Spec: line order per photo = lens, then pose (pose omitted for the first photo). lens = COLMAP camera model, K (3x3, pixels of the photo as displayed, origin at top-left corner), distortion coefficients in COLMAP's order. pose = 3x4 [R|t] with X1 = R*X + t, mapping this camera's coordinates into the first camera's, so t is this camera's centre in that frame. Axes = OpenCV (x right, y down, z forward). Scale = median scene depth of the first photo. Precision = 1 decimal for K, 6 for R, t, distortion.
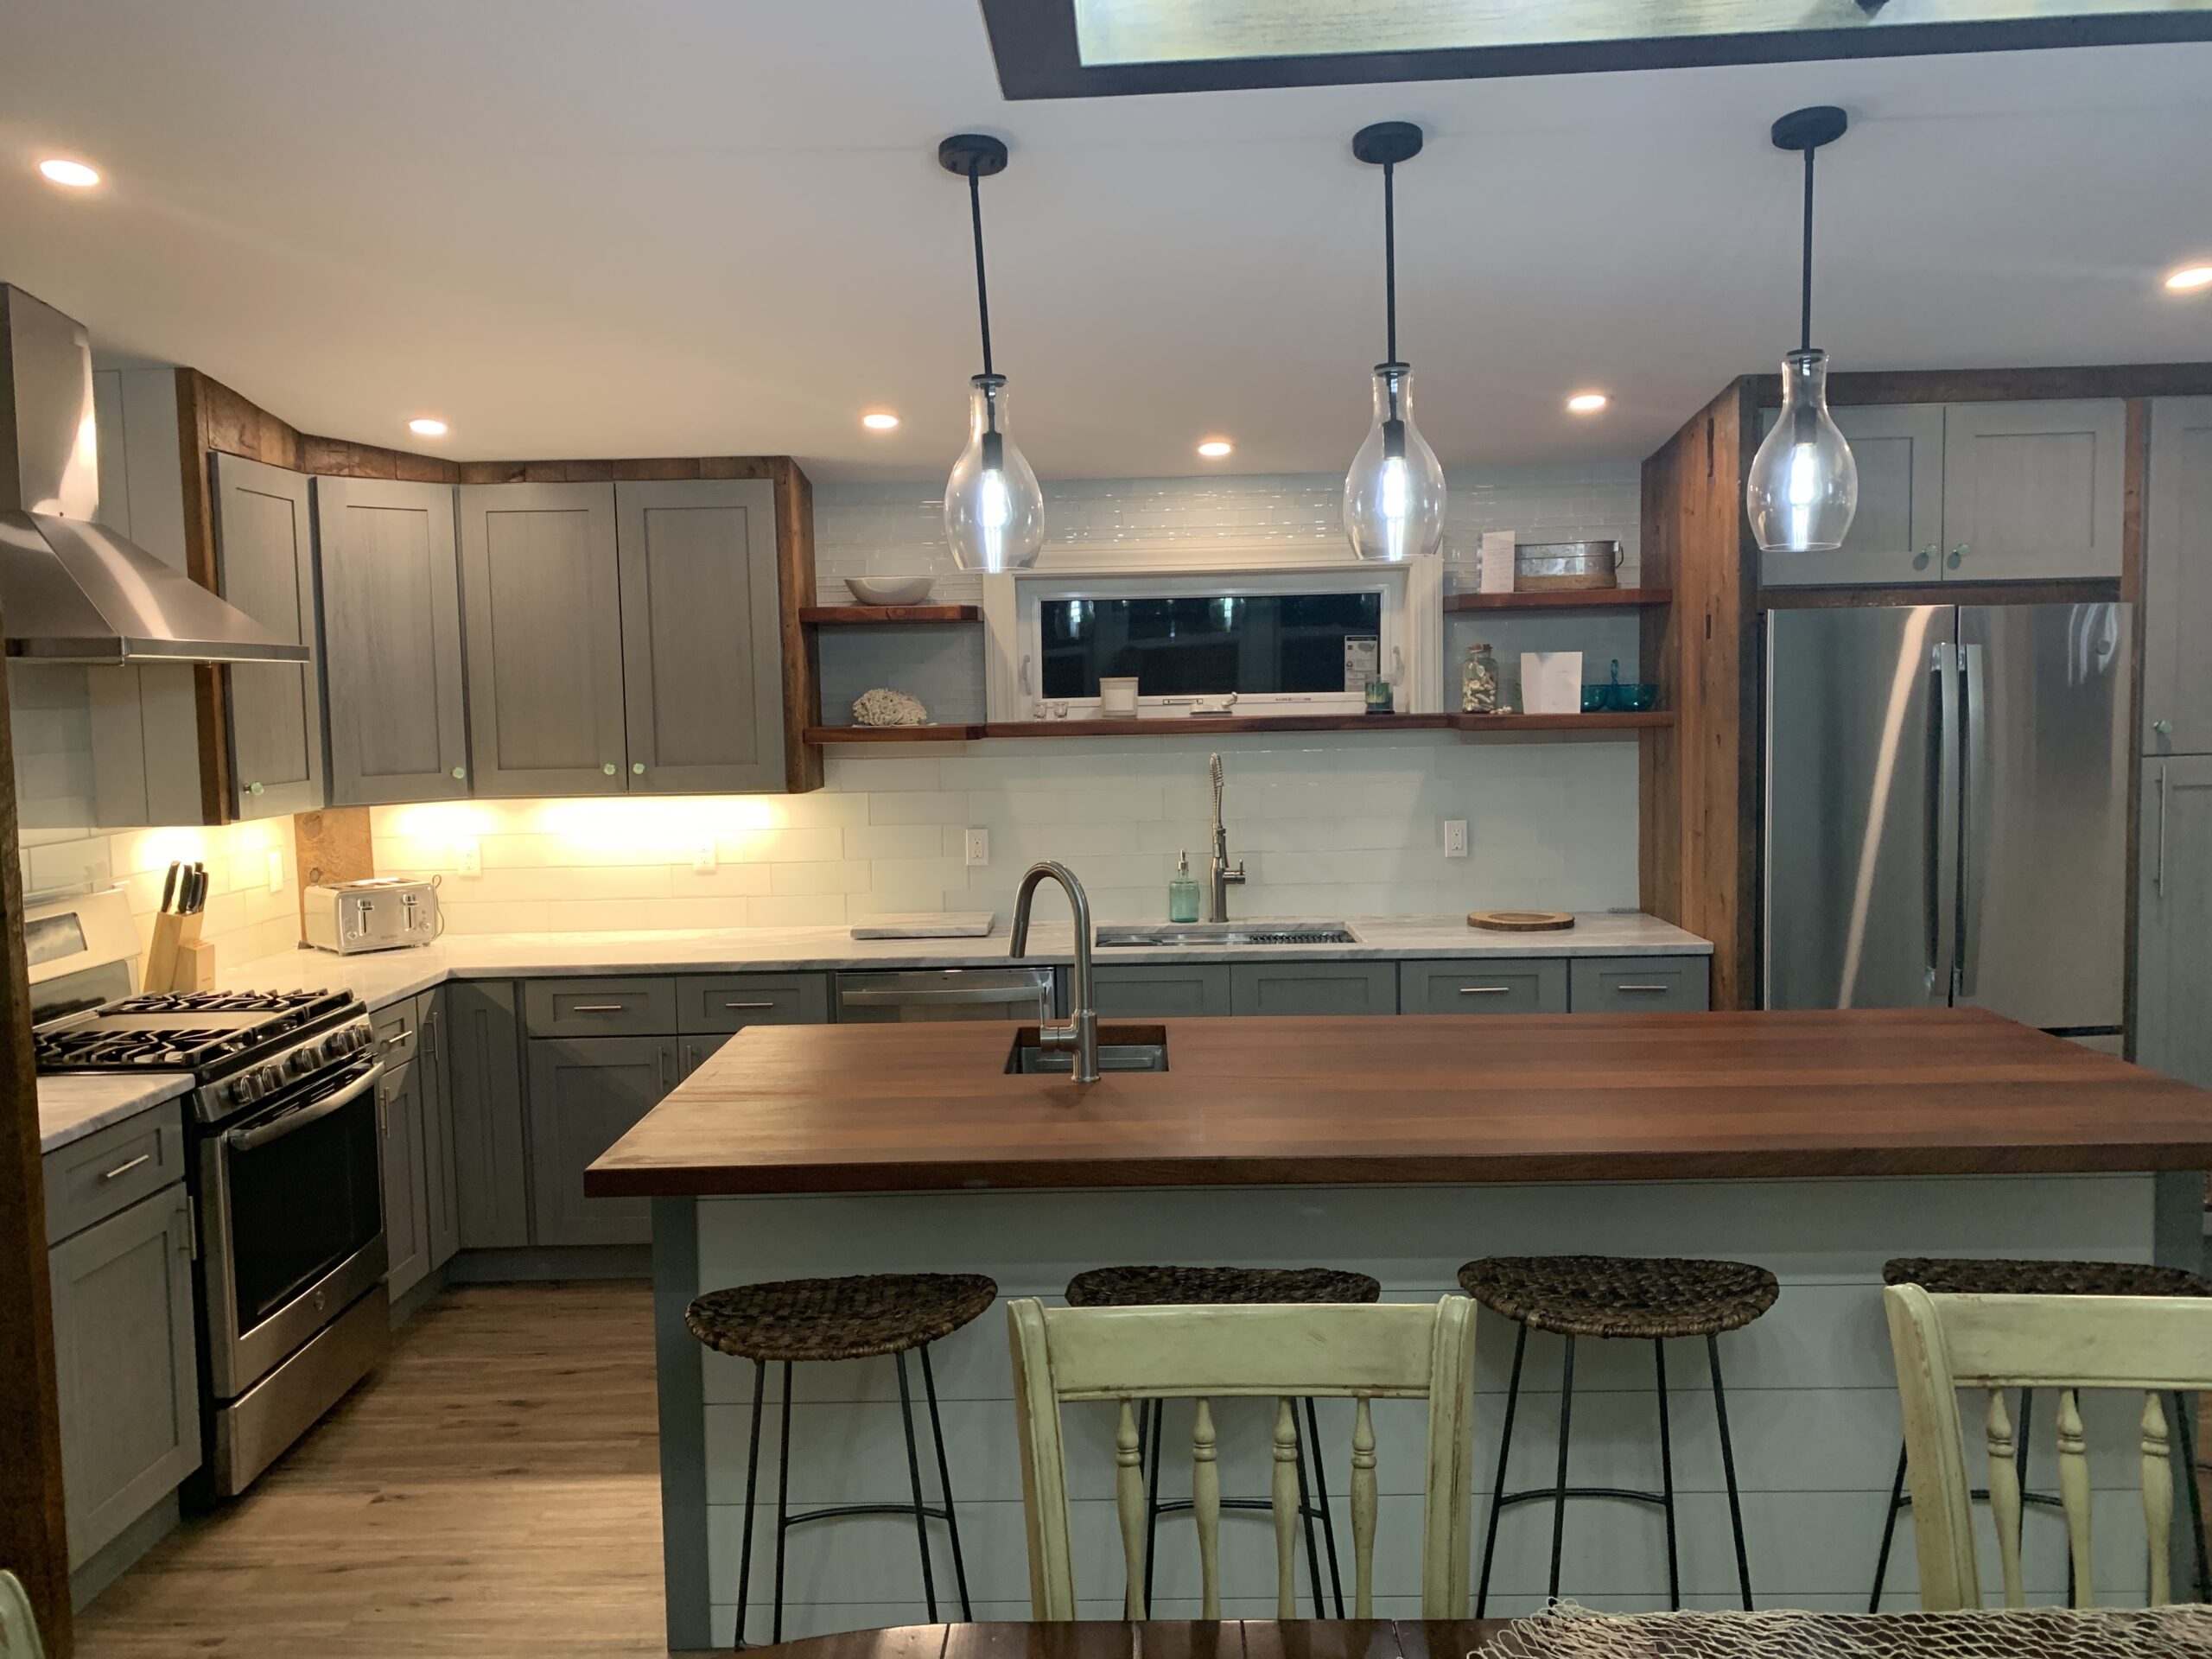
lens RADIAL K [[1720.7, 0, 1106.0], [0, 1720.7, 829.5], [0, 0, 1]] dist [0.092565, -0.157304]
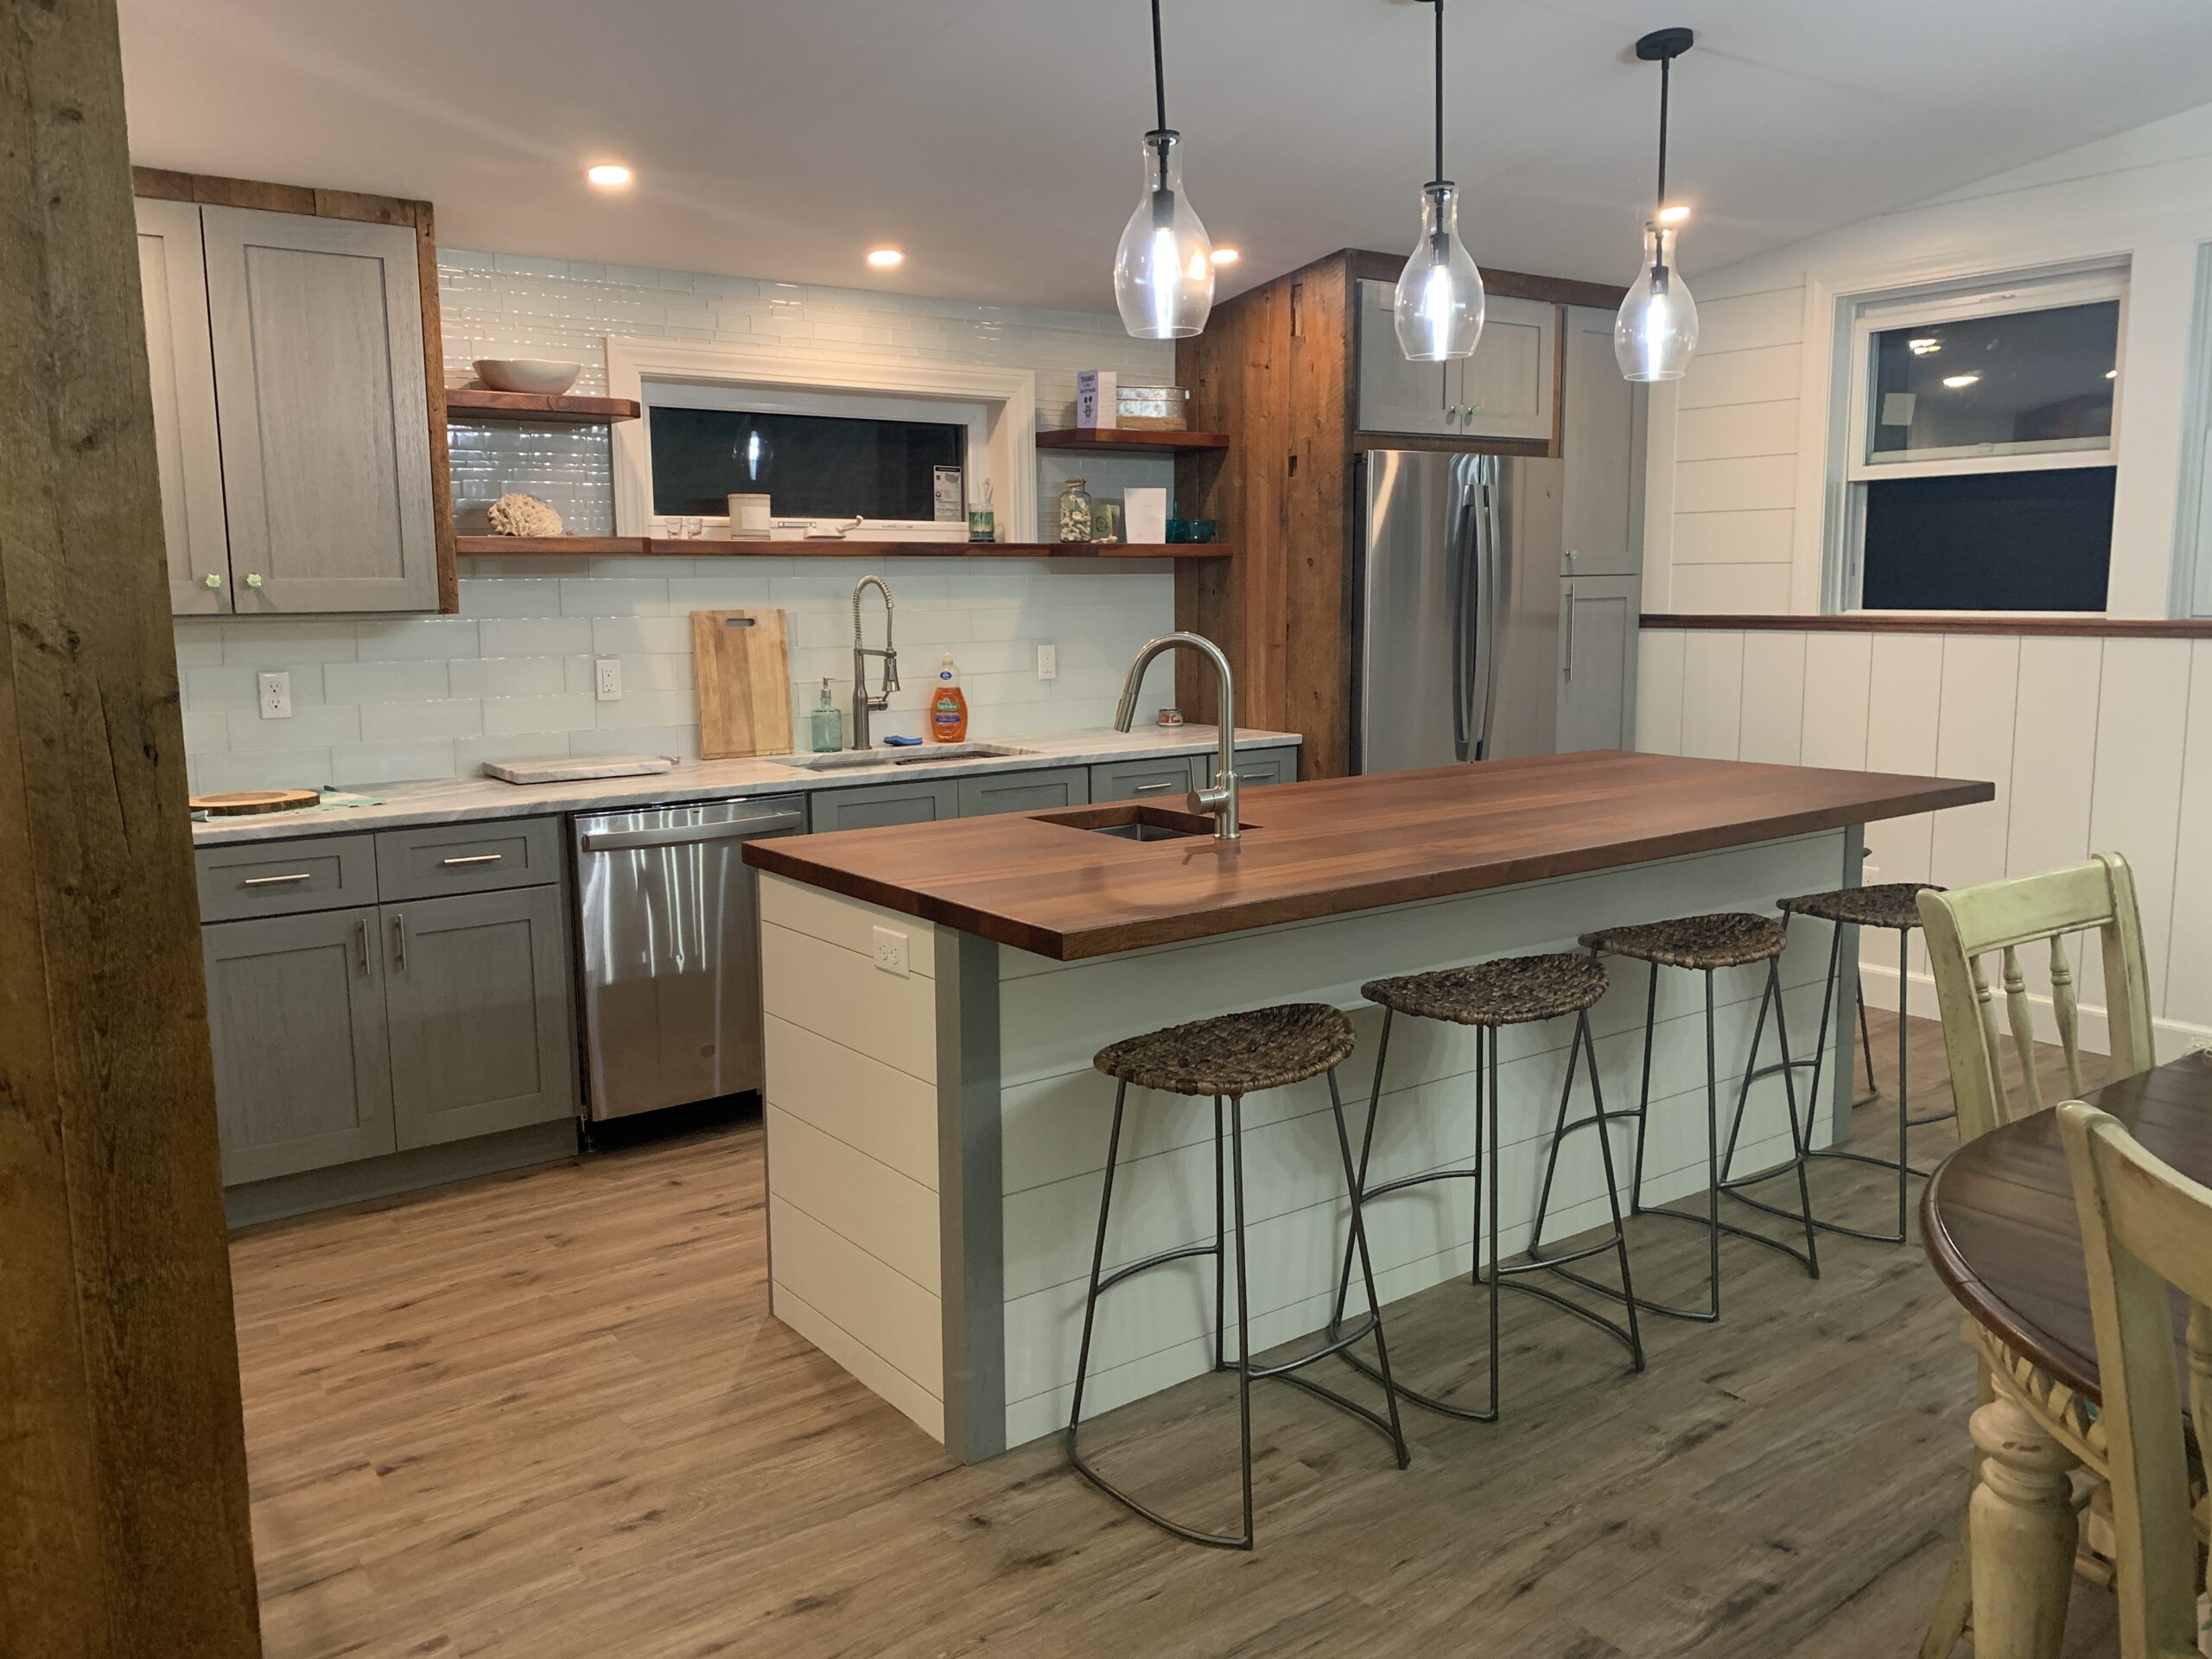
lens RADIAL K [[1720.7, 0, 1106.0], [0, 1720.7, 829.5], [0, 0, 1]] dist [0.092565, -0.157304]
pose [[0.790341, -0.075720, 0.607970, -0.450012], [0.045692, 0.996855, 0.064755, 0.043549], [-0.610961, -0.023399, 0.791315, 0.134215]]
